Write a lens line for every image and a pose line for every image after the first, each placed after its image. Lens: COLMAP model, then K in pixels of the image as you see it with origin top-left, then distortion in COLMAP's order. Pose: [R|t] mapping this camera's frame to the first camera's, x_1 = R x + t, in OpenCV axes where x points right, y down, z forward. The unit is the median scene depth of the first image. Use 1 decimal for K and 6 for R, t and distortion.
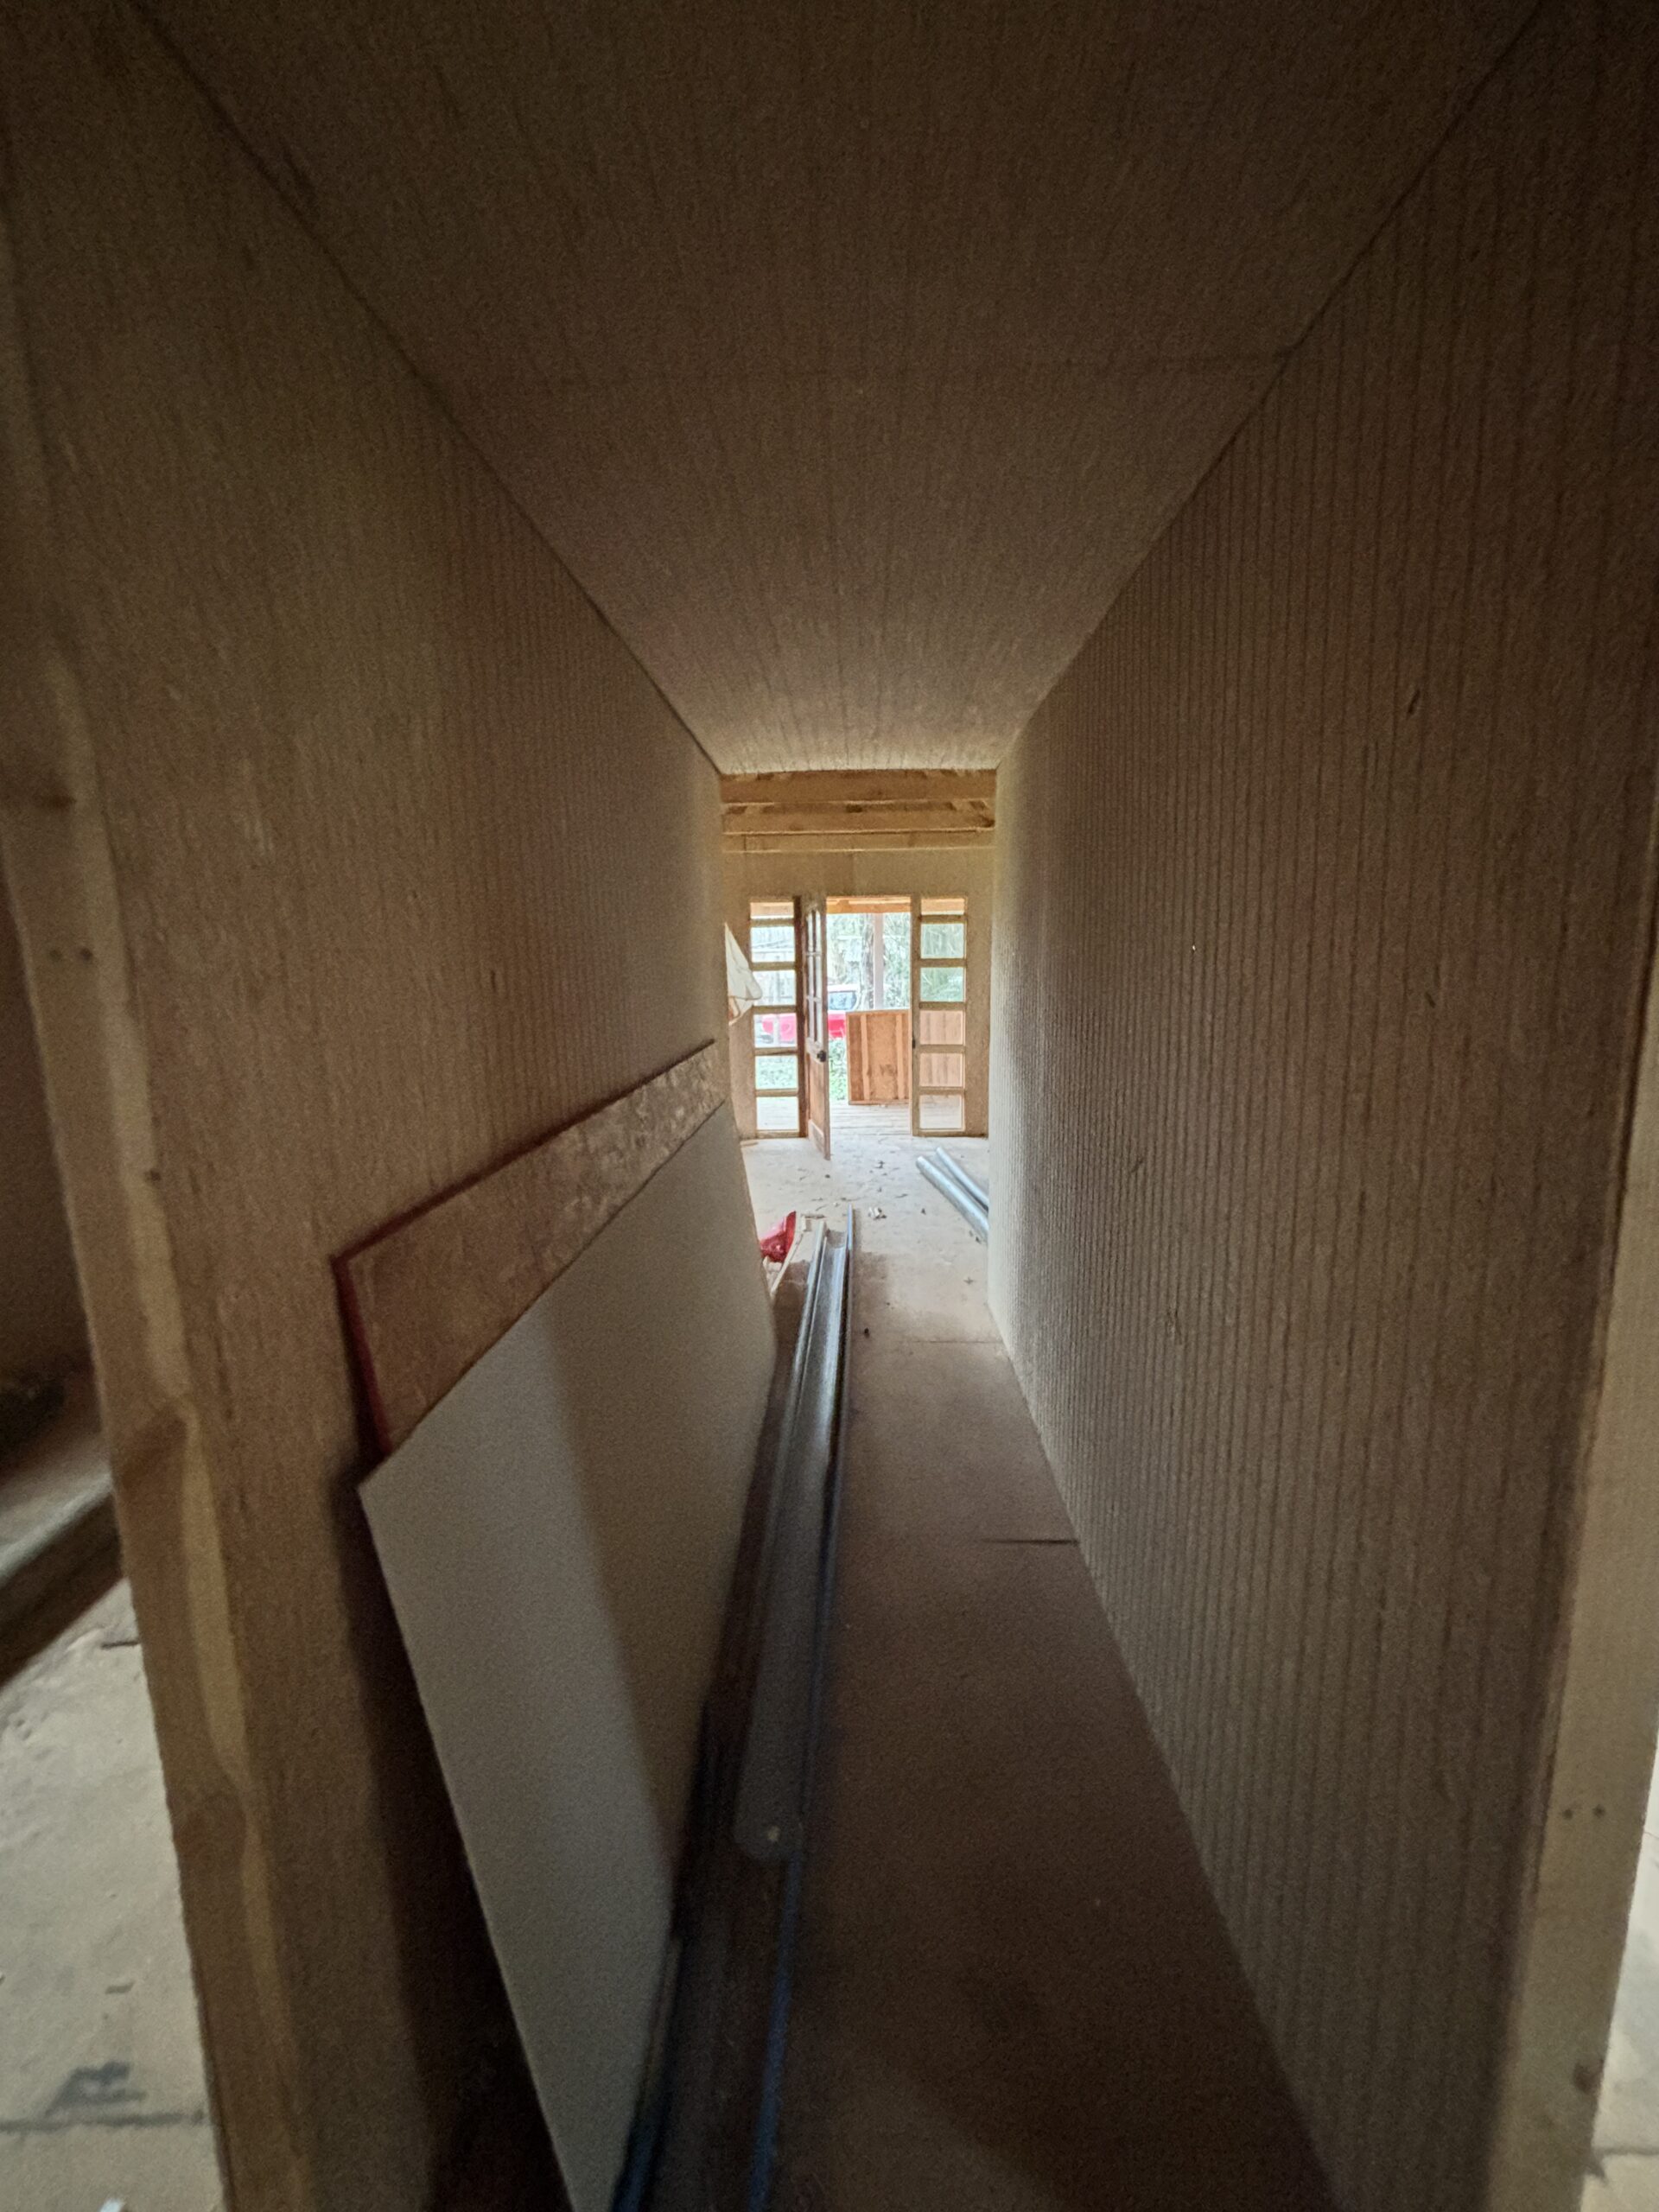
lens RADIAL K [[885.6, 0, 829.7], [0, 885.6, 1093.2], [0, 0, 1]] dist [-0.000237, -0.000403]
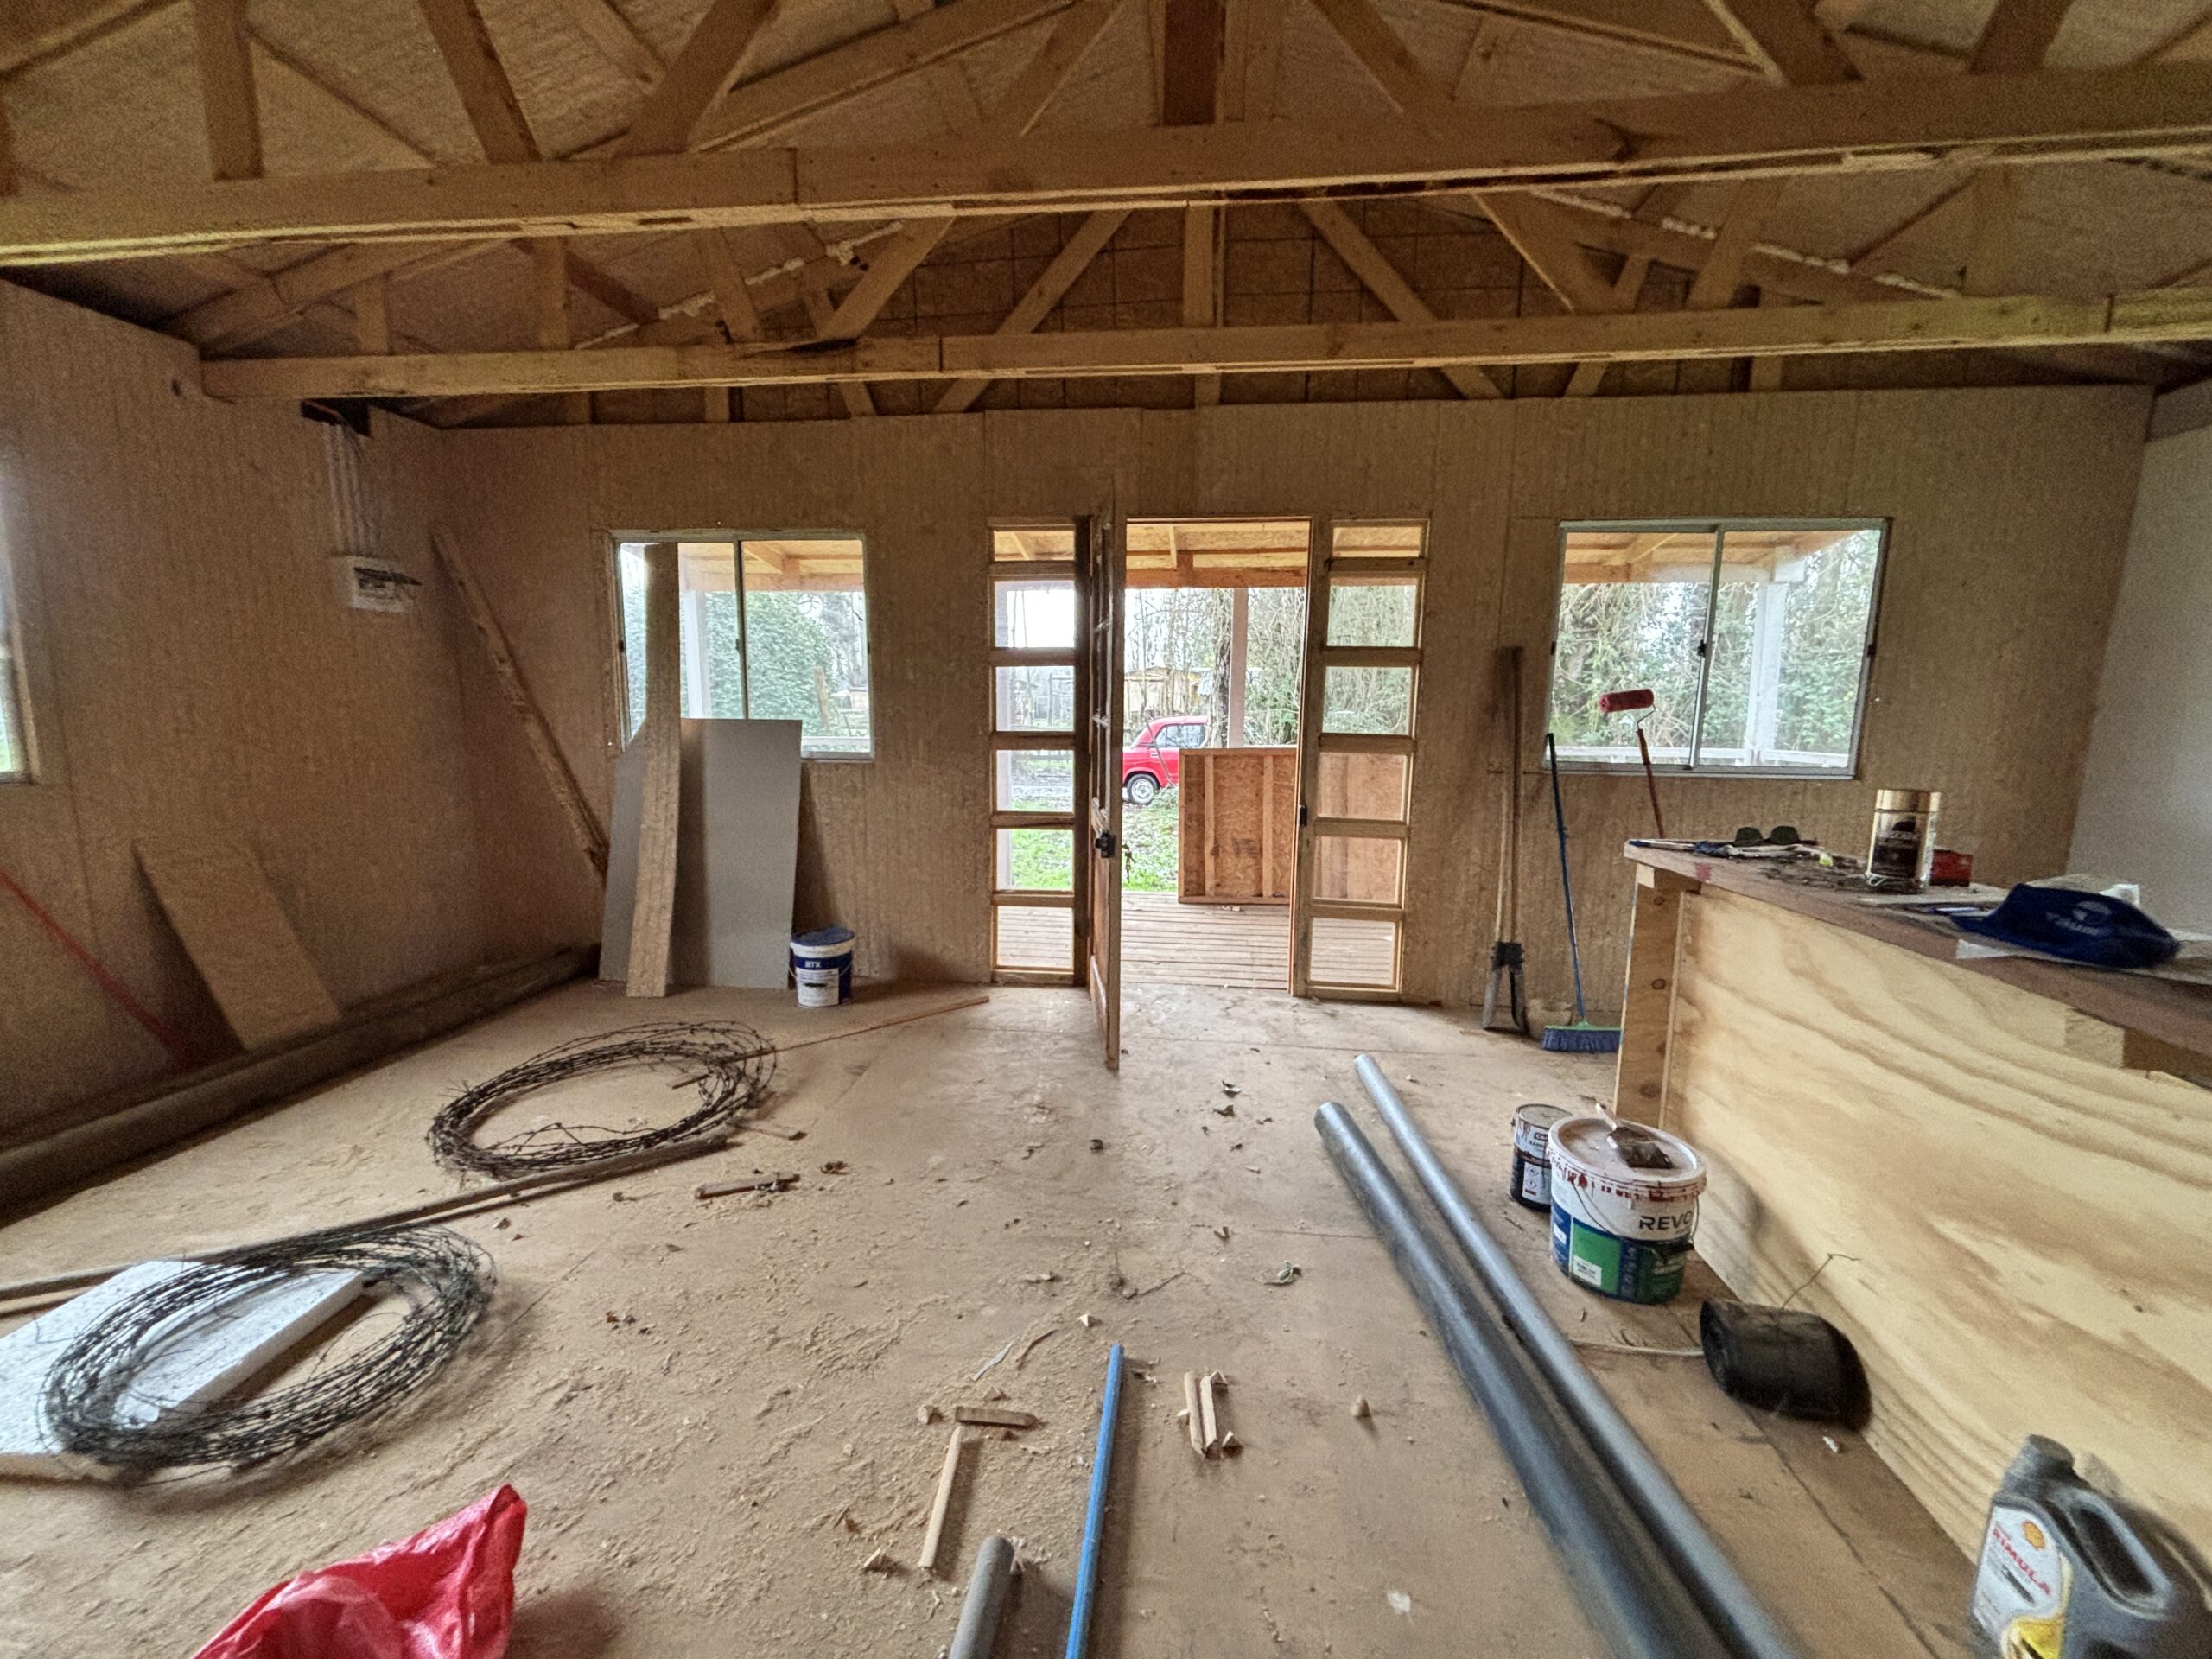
lens RADIAL K [[885.6, 0, 1106.0], [0, 885.6, 829.5], [0, 0, 1]] dist [-0.000237, -0.000403]
pose [[0.995760, 0.039519, -0.083065, 0.024389], [-0.039451, 0.999218, 0.002462, -0.044593], [0.083097, 0.000825, 0.996541, 0.481809]]
